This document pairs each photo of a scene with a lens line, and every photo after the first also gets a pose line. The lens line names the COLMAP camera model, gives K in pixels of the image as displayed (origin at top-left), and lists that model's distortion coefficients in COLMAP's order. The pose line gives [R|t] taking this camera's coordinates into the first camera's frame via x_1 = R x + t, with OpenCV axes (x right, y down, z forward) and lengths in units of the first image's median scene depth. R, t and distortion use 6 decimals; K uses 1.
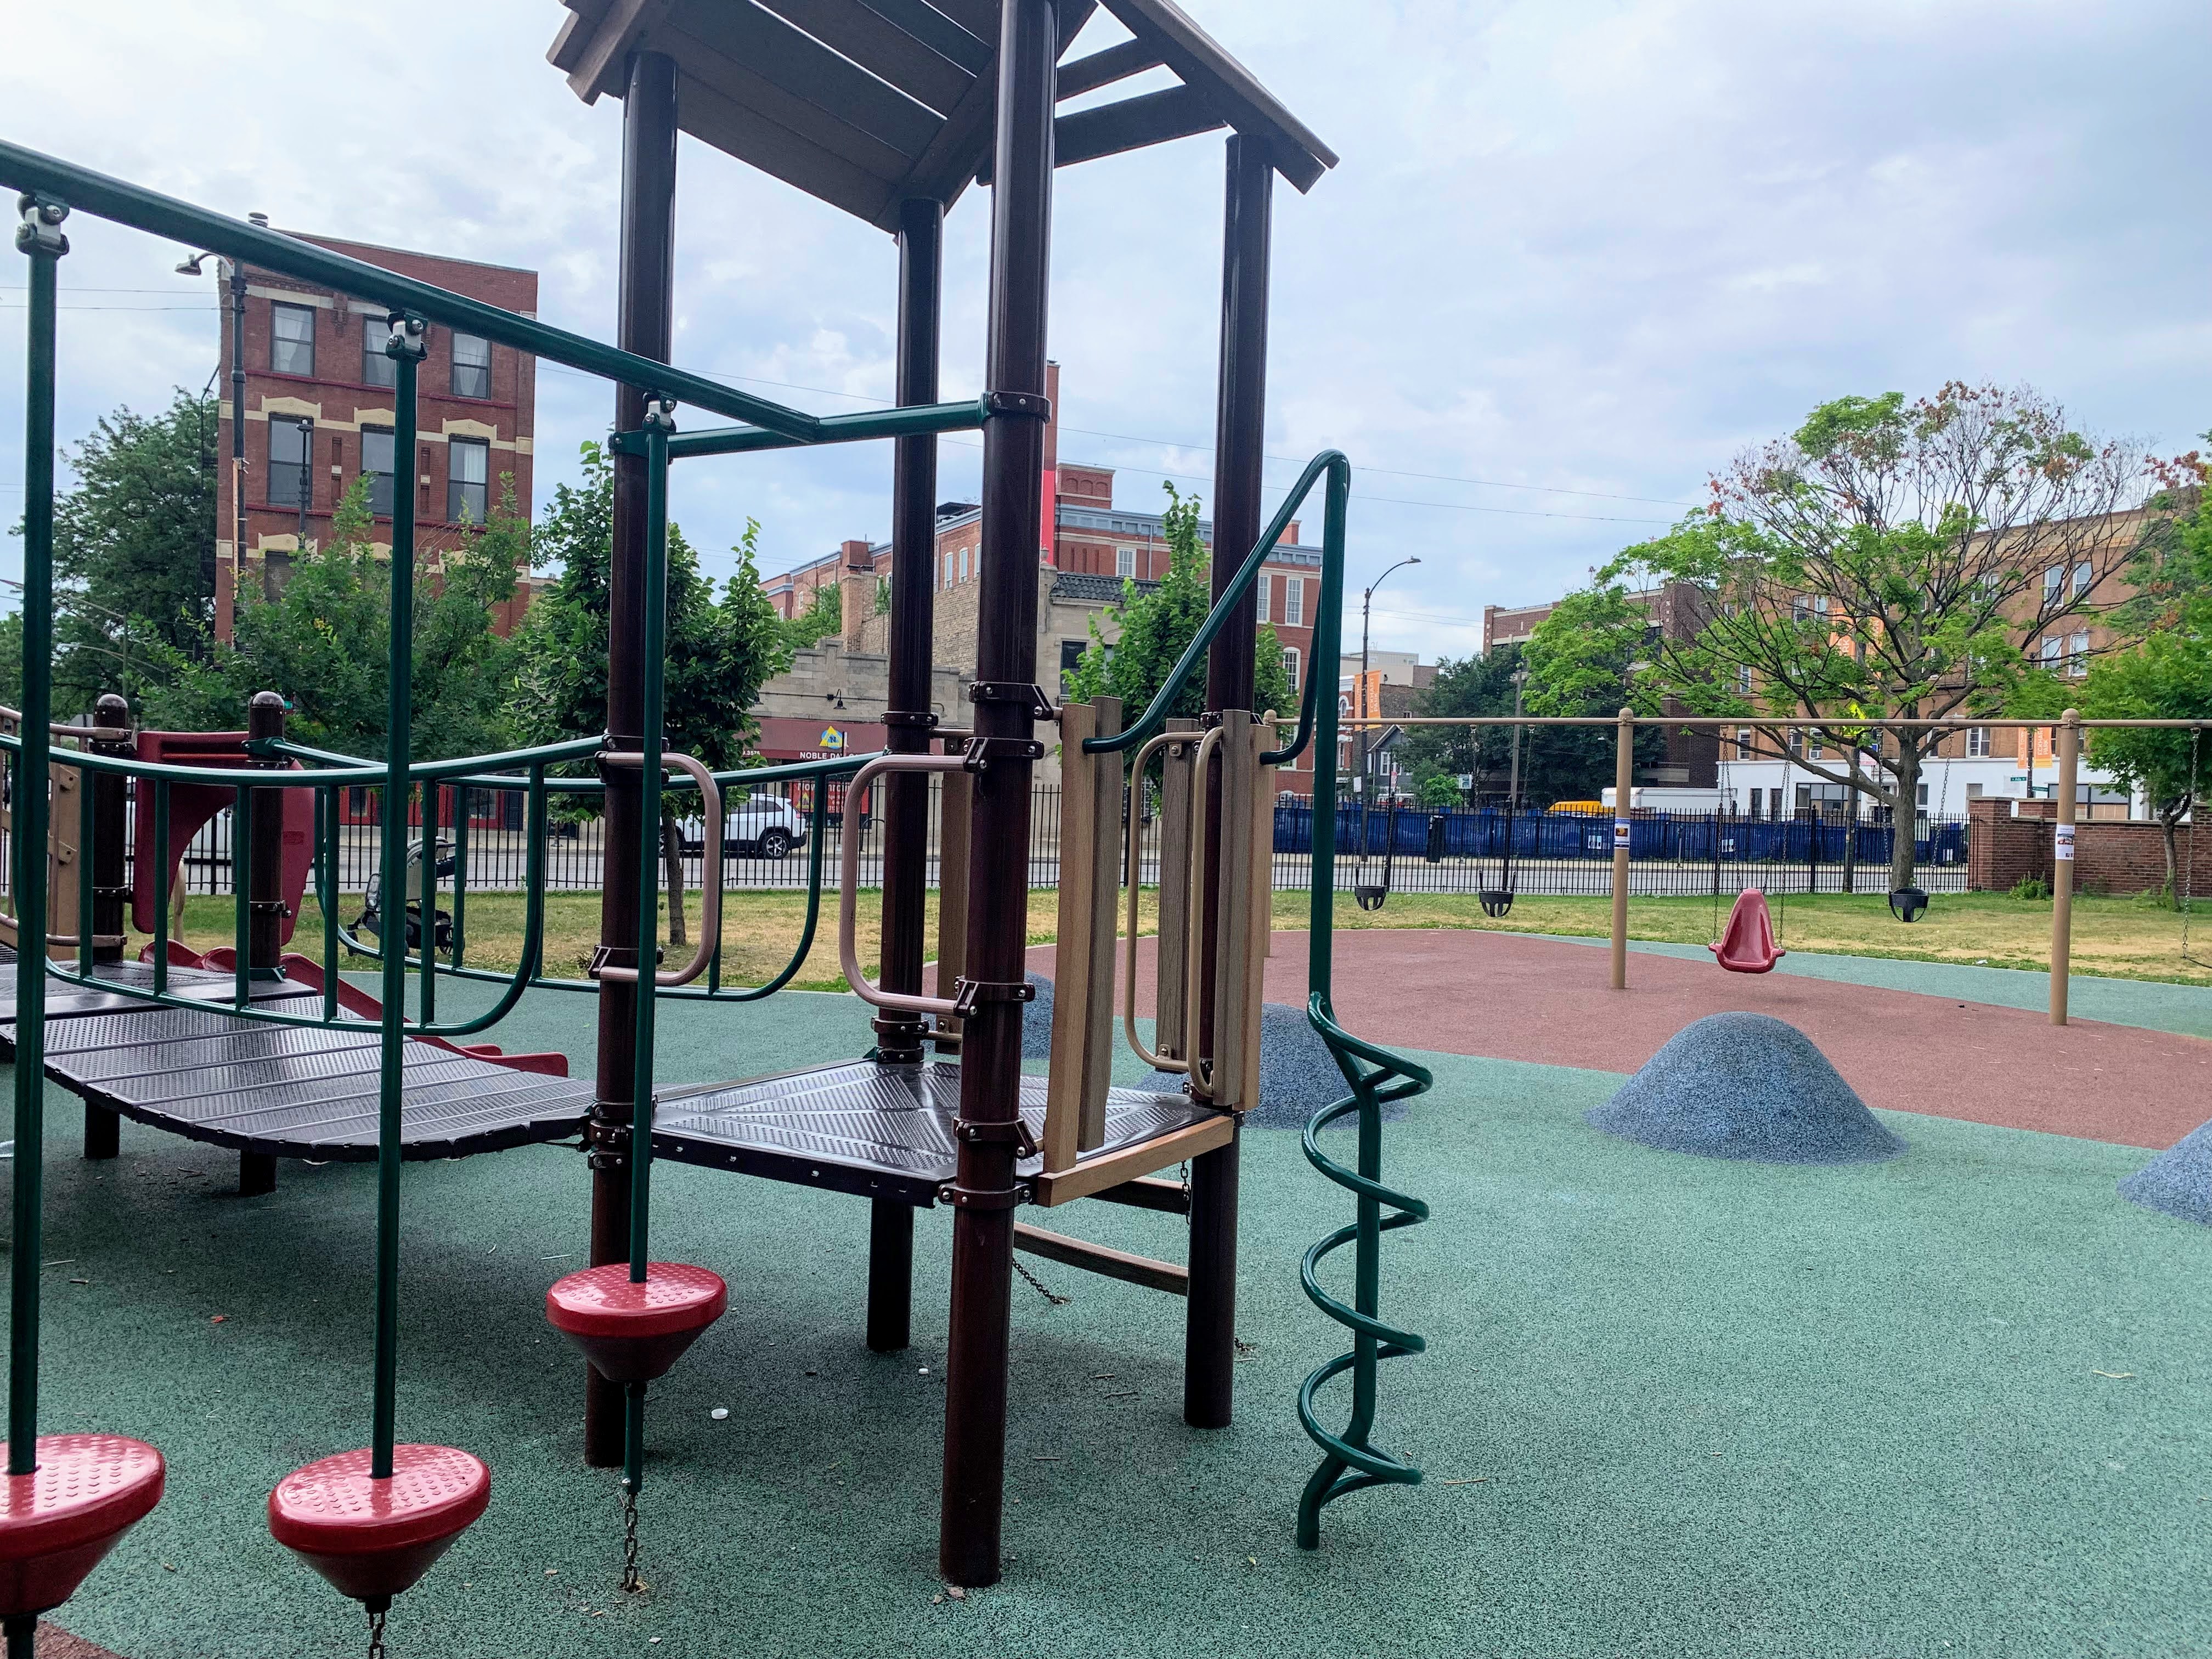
lens RADIAL K [[1709.4, 0, 1089.7], [0, 1709.4, 836.1], [0, 0, 1]] dist [0.017443, -0.019516]
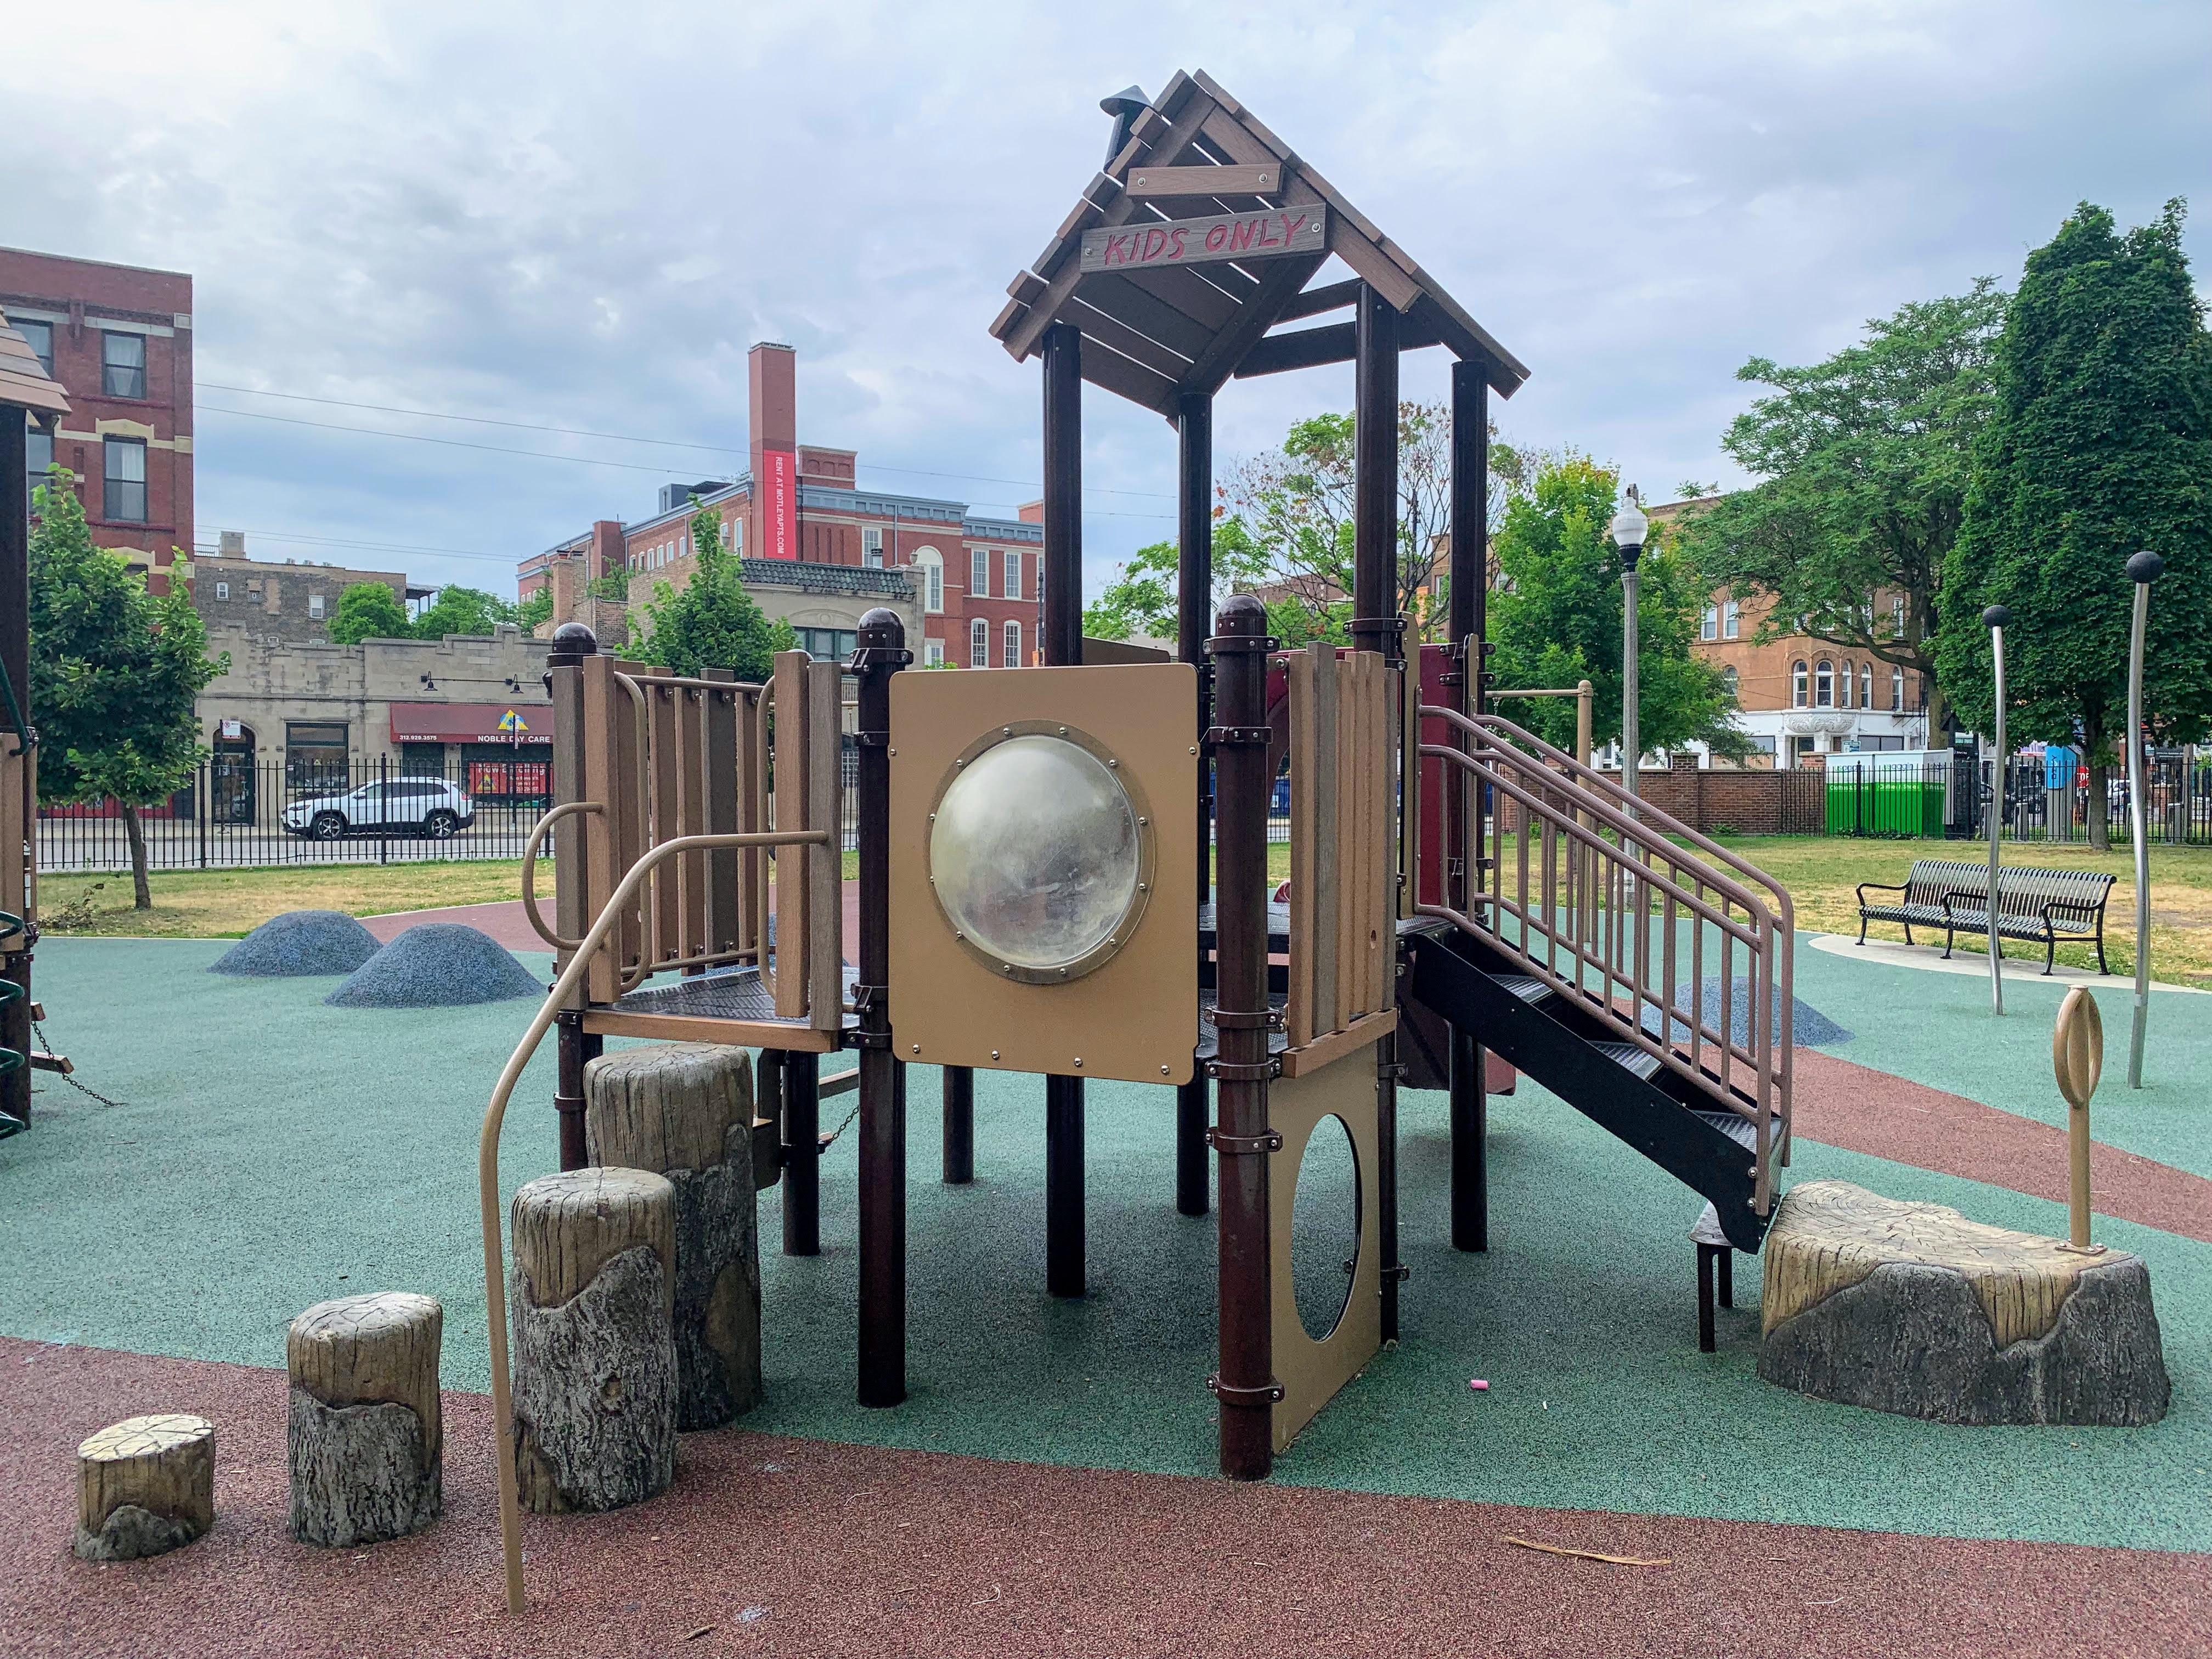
lens RADIAL K [[1709.4, 0, 1113.5], [0, 1709.4, 818.6], [0, 0, 1]] dist [0.017443, -0.019516]
pose [[0.993508, -0.029870, 0.109773, 0.104113], [0.029078, 0.999538, 0.008811, 0.003457], [-0.109986, -0.005562, 0.993918, -0.083575]]
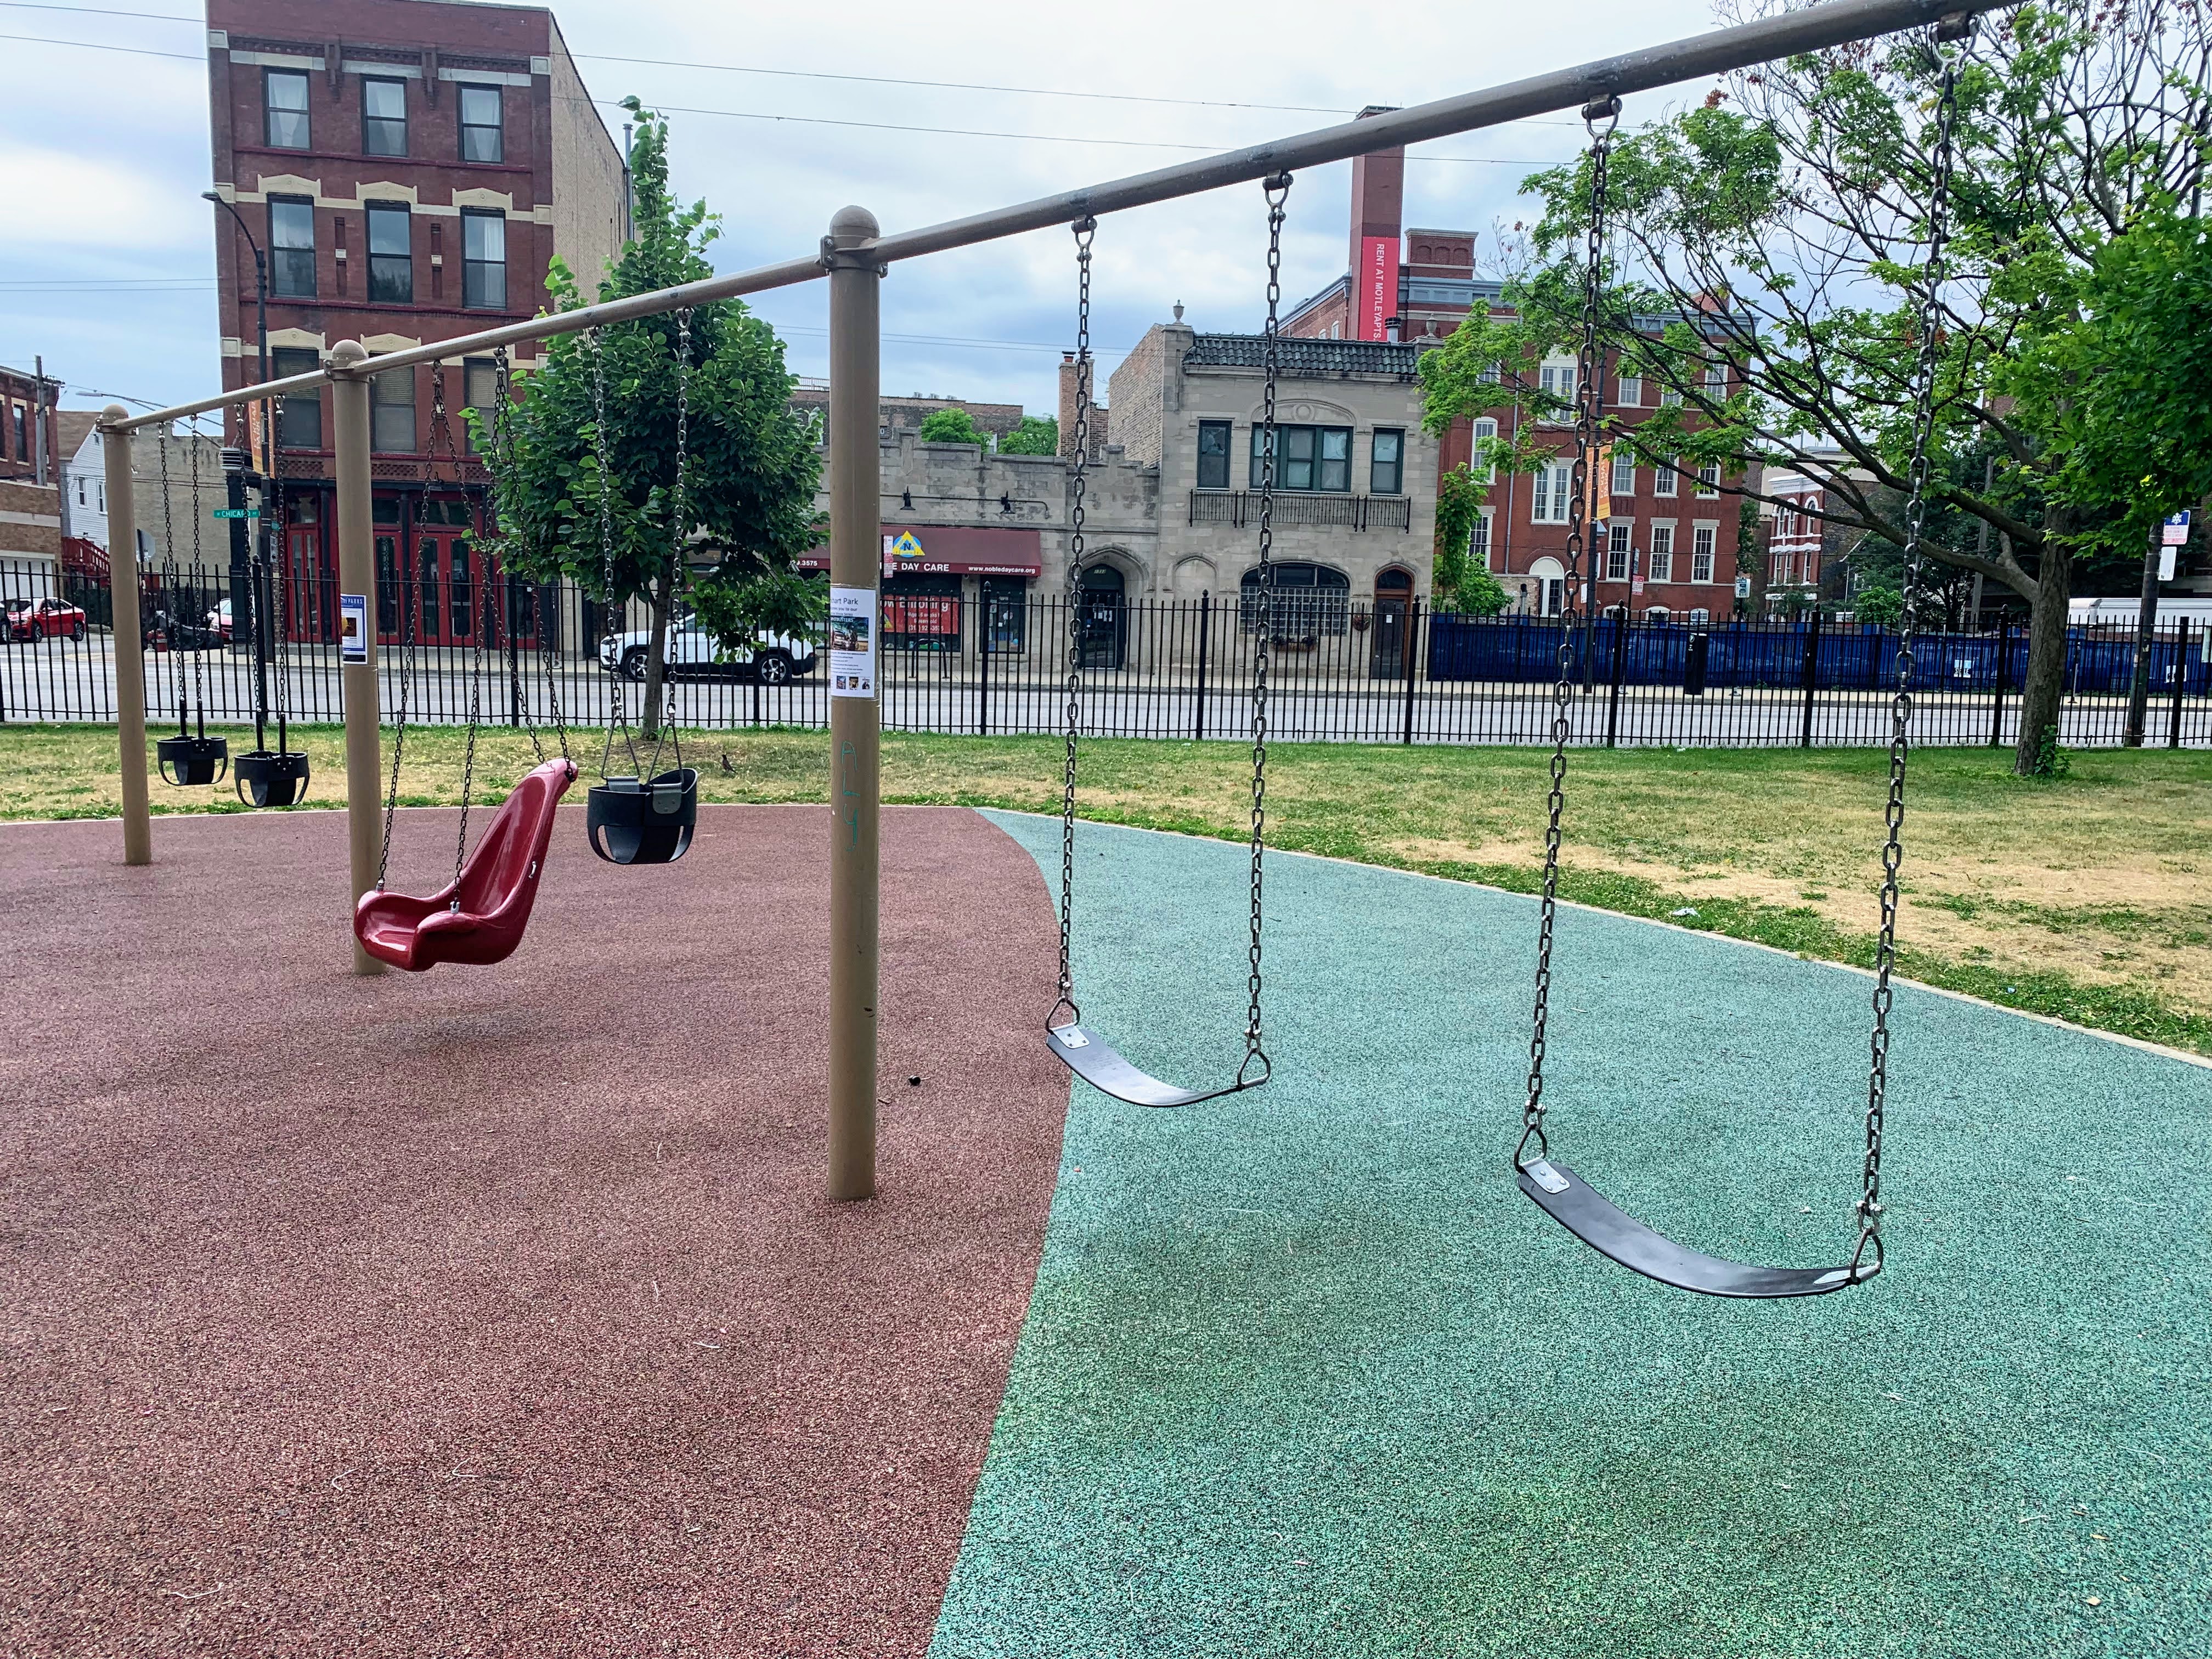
lens RADIAL K [[1709.4, 0, 1112.7], [0, 1709.4, 841.4], [0, 0, 1]] dist [0.017443, -0.019516]
pose [[0.954451, 0.030876, -0.296765, 0.223354], [-0.000324, 0.994738, 0.102451, 0.003031], [0.298367, -0.097689, 0.949439, 0.217816]]
